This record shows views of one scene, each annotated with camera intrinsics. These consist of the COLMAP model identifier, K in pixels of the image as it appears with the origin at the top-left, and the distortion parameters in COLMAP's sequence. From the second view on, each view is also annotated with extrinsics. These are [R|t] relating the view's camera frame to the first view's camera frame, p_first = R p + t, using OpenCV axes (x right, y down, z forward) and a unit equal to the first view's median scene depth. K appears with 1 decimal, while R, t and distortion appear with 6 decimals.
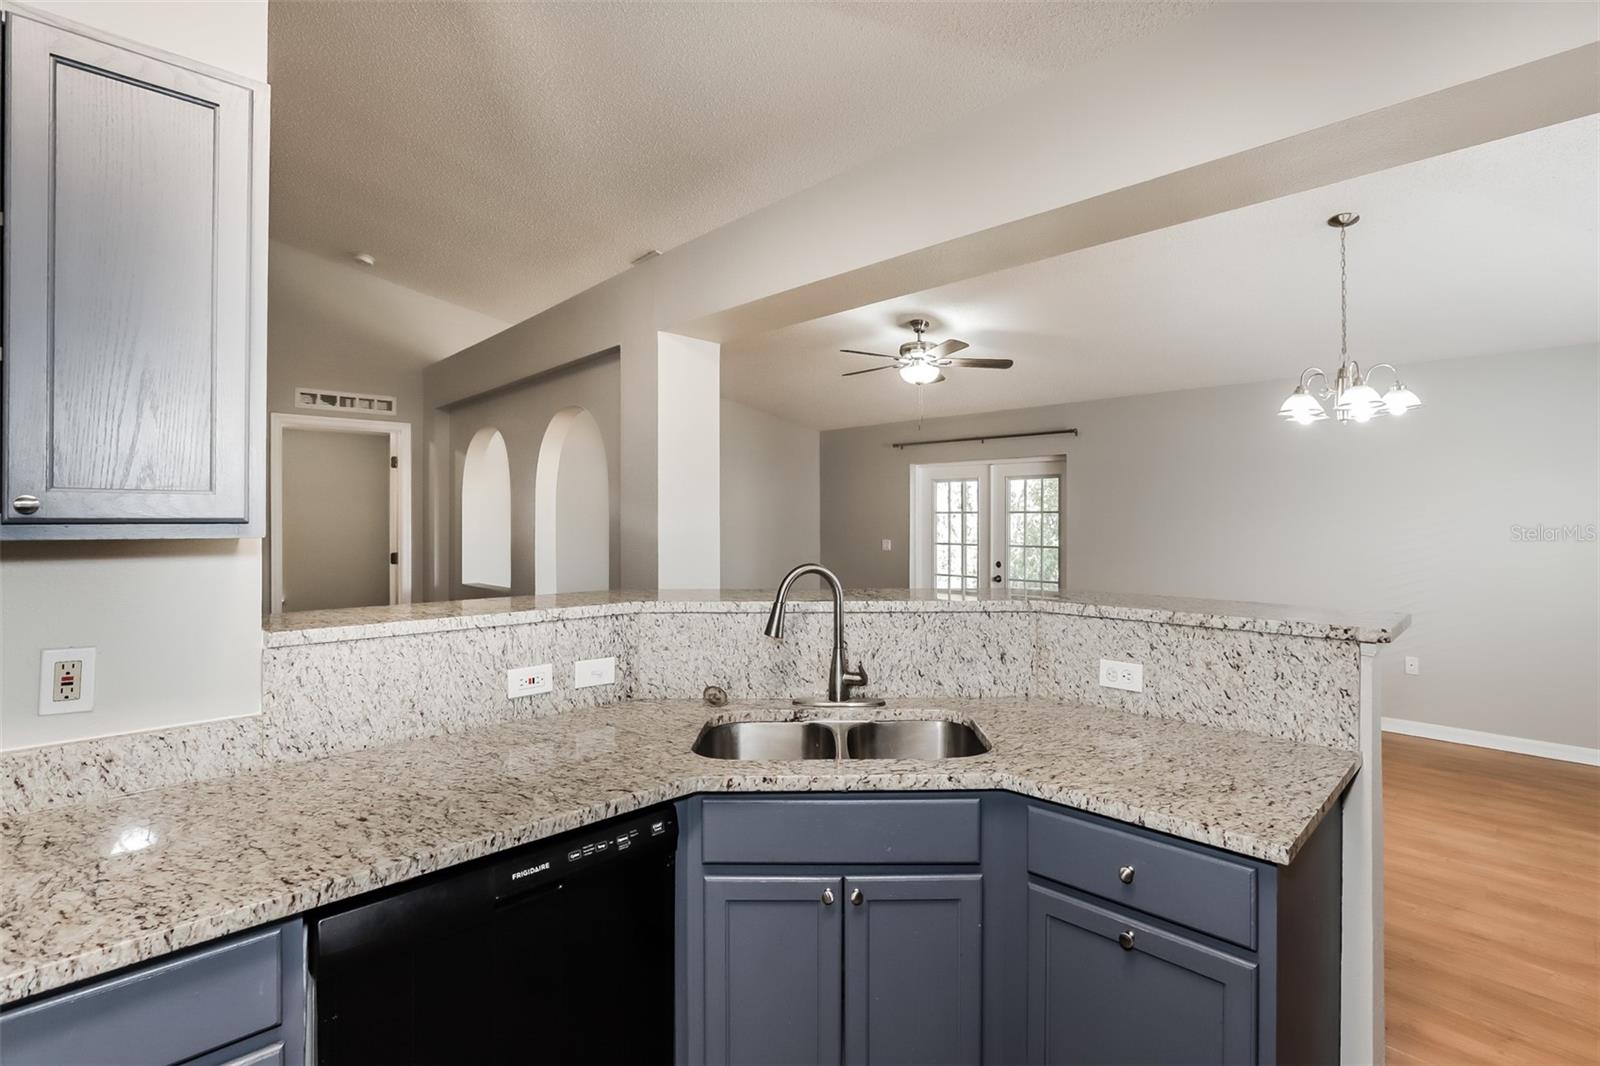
lens RADIAL K [[742.6, 0, 838.1], [0, 742.6, 507.5], [0, 0, 1]] dist [-0.014825, 0.004229]
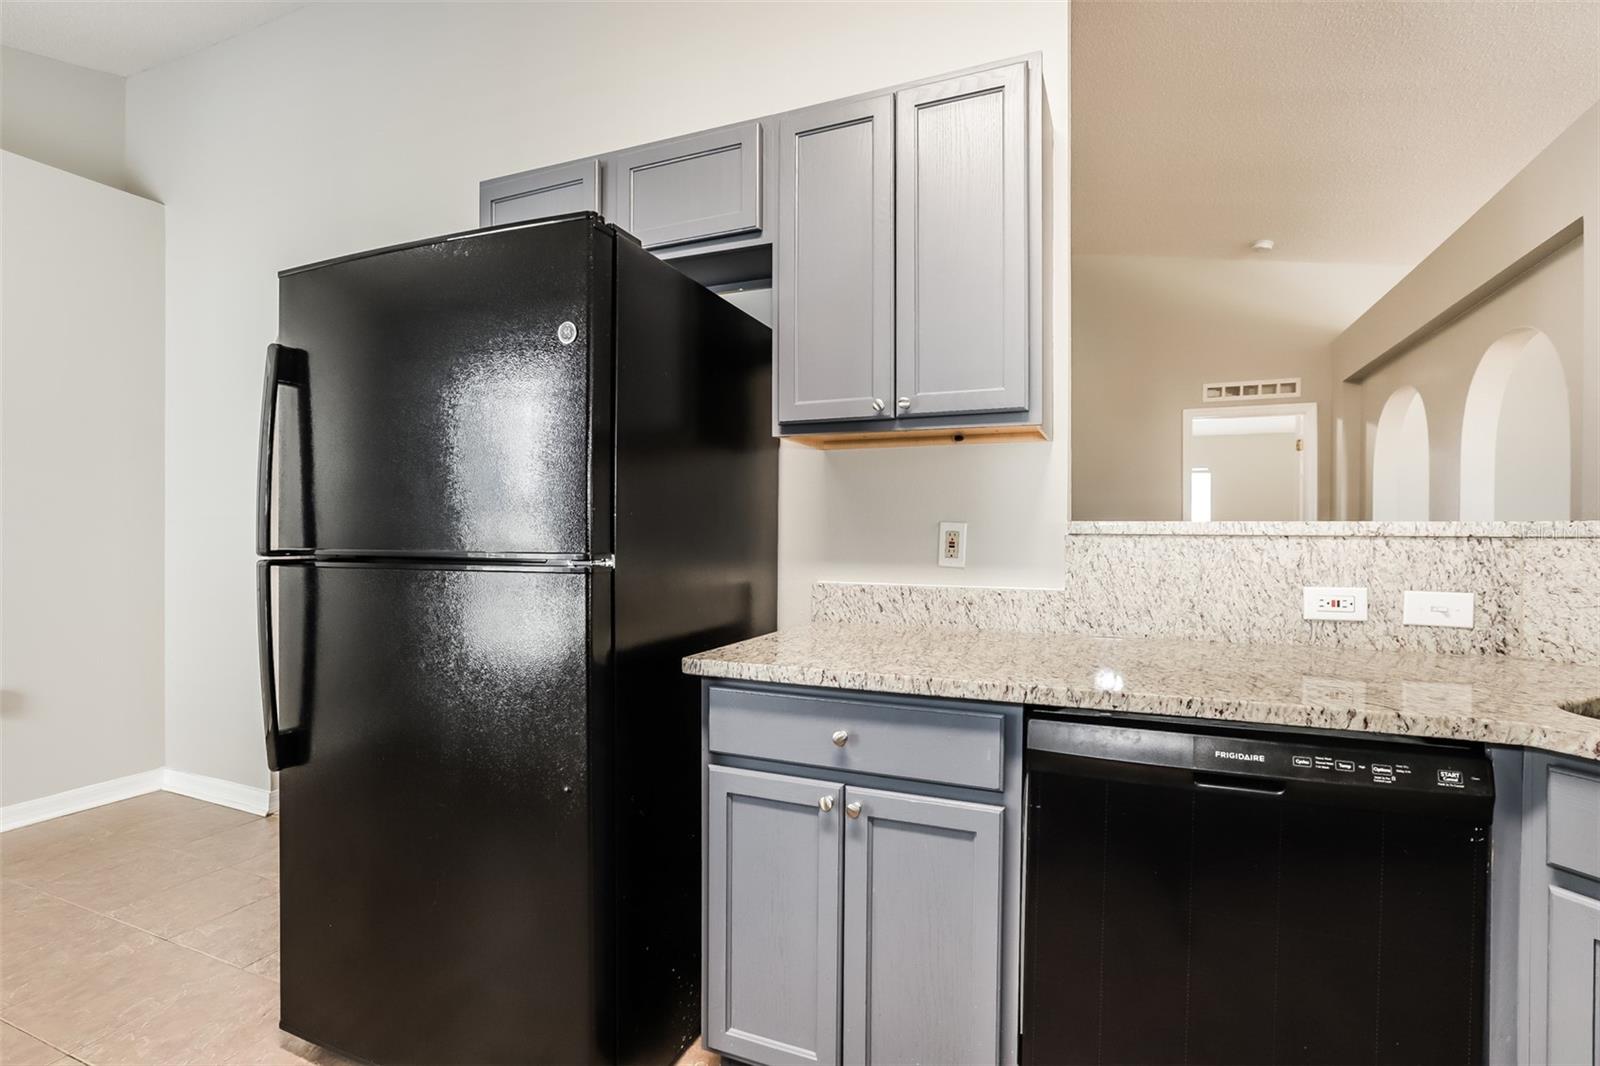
lens RADIAL K [[742.6, 0, 825.2], [0, 742.6, 539.8], [0, 0, 1]] dist [-0.014825, 0.004229]
pose [[0.372023, -0.016771, -0.928072, 0.146418], [0.007529, 0.999858, -0.015050, 0.173277], [0.928193, -0.001389, 0.372096, 0.159774]]
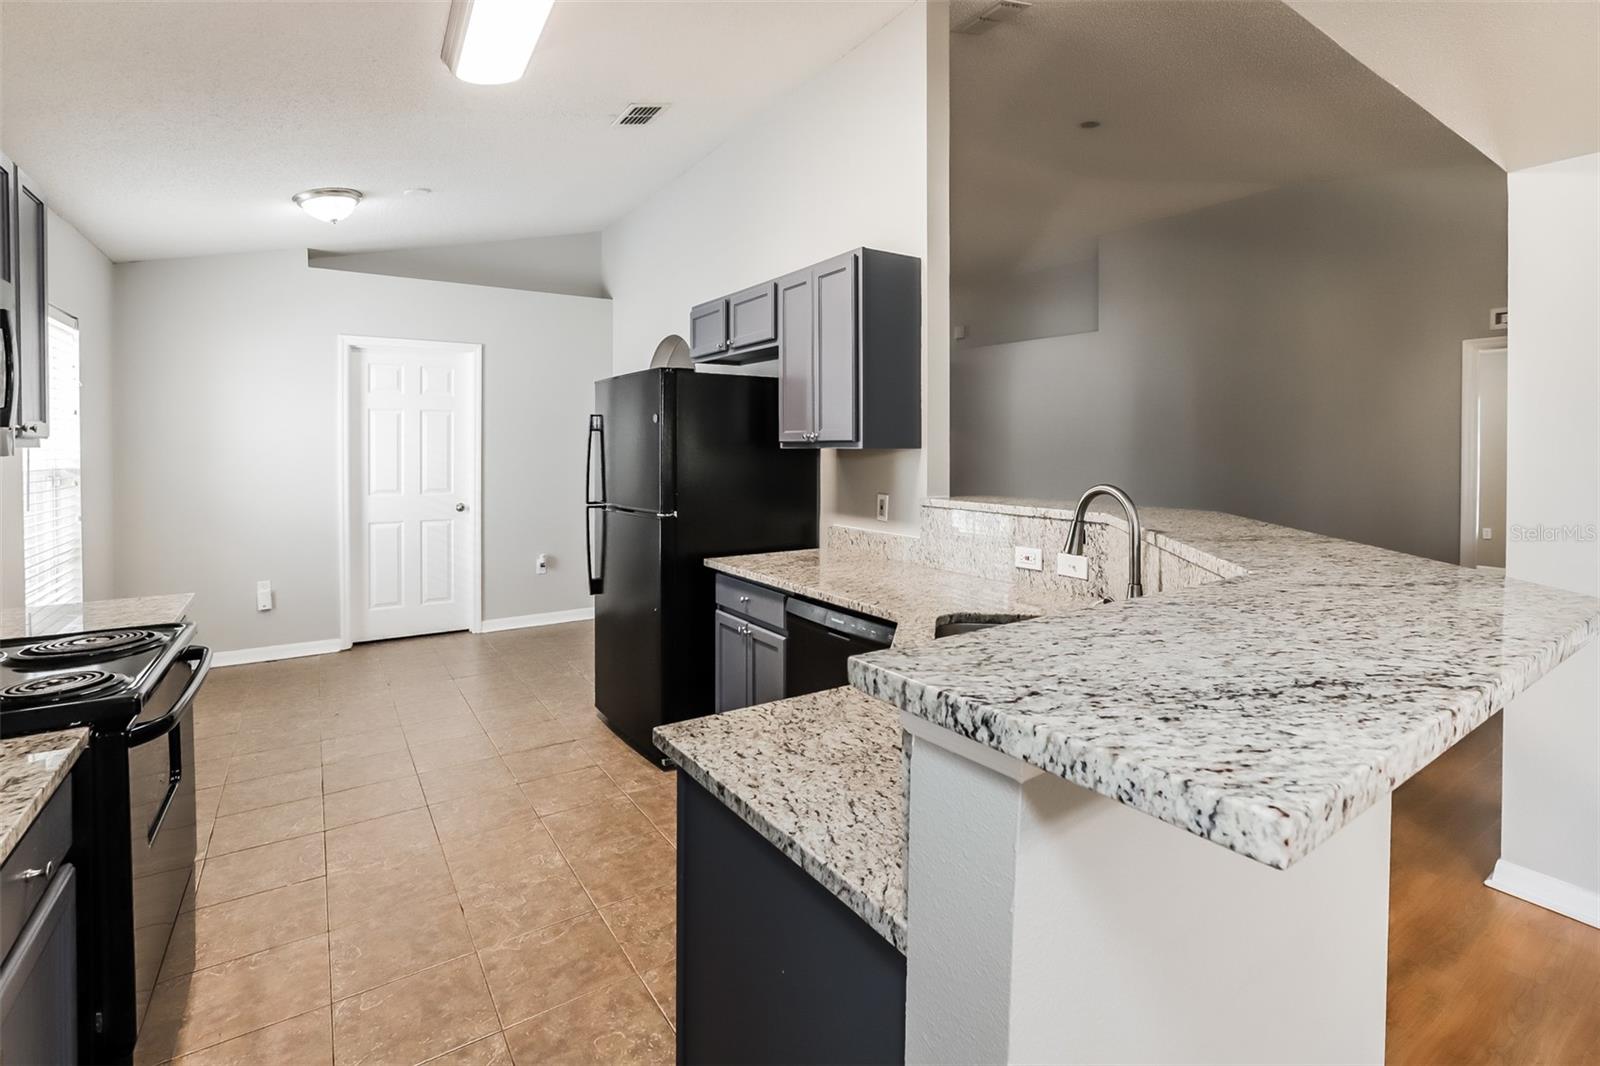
lens RADIAL K [[742.6, 0, 805.4], [0, 742.6, 469.1], [0, 0, 1]] dist [-0.014825, 0.004229]
pose [[-0.207953, 0.001120, -0.978138, 1.007356], [0.000461, 0.999999, 0.001047, 0.071647], [0.978139, -0.000233, -0.207954, 0.900260]]
